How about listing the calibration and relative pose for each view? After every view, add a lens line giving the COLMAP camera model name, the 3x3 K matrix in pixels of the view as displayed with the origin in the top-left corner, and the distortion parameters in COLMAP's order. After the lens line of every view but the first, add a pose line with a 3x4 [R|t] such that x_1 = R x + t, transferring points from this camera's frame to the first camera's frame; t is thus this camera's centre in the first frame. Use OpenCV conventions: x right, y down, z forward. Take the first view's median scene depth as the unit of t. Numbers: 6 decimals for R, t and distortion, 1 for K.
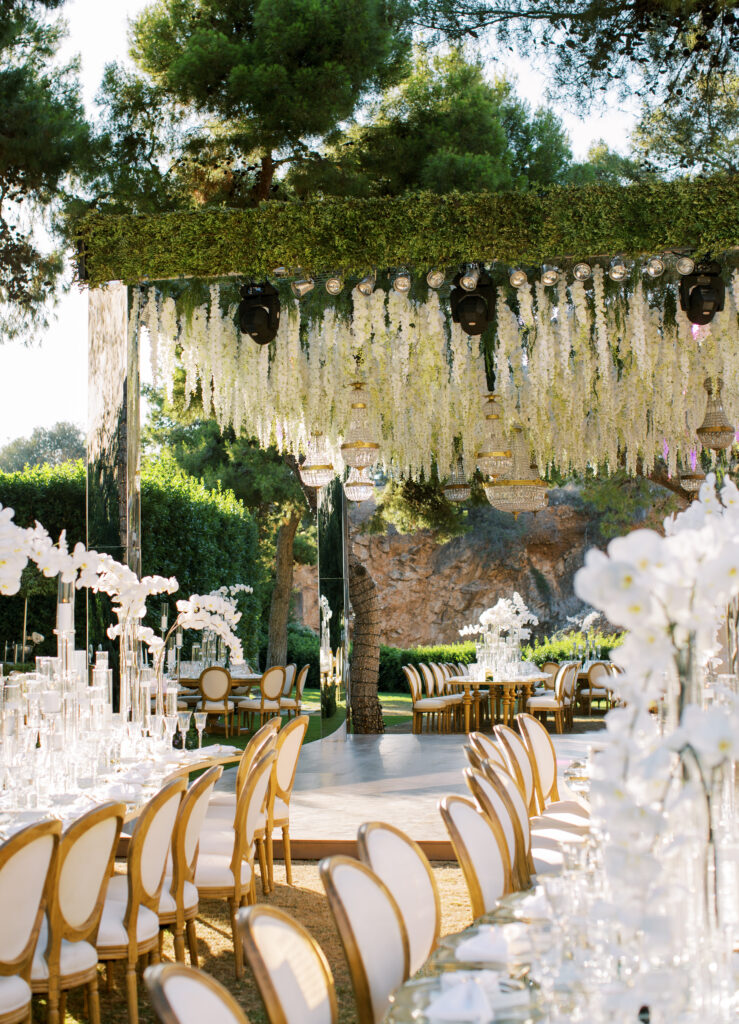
lens RADIAL K [[1649.3, 0, 341.6], [0, 1649.3, 511.7], [0, 0, 1]] dist [-0.169139, 0.406860]
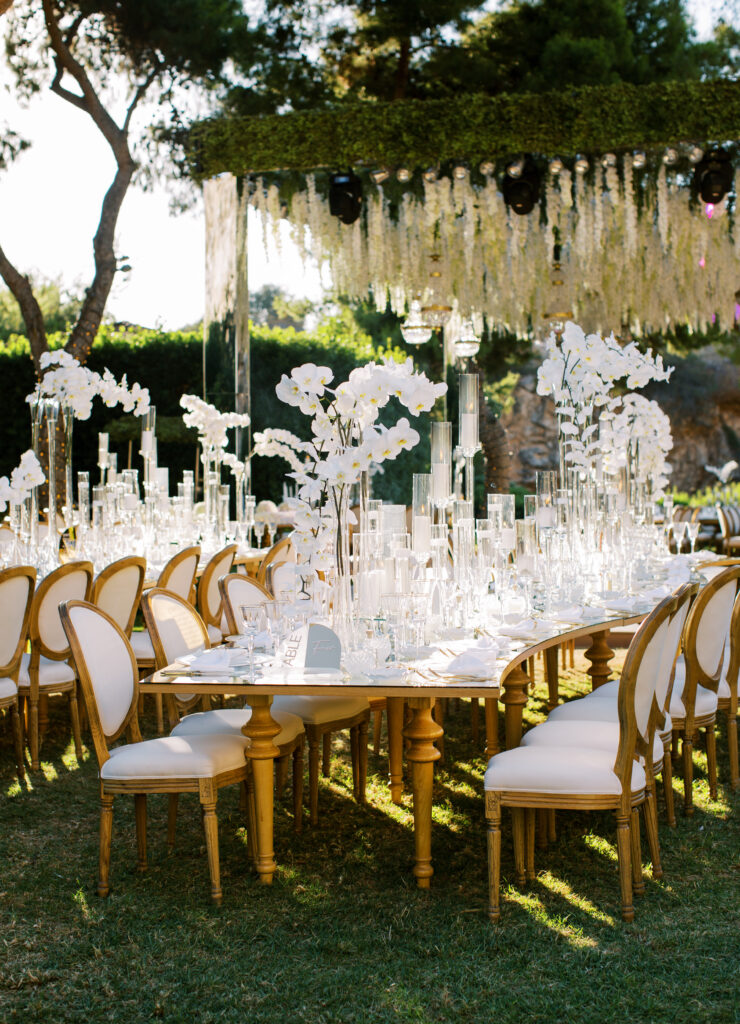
lens RADIAL K [[1649.3, 0, 342.1], [0, 1649.3, 511.7], [0, 0, 1]] dist [-0.169139, 0.406860]
pose [[0.990807, 0.010040, -0.134911, 0.110695], [0.001492, 0.996371, 0.085104, 0.005008], [0.135276, -0.084522, 0.987196, -0.197499]]
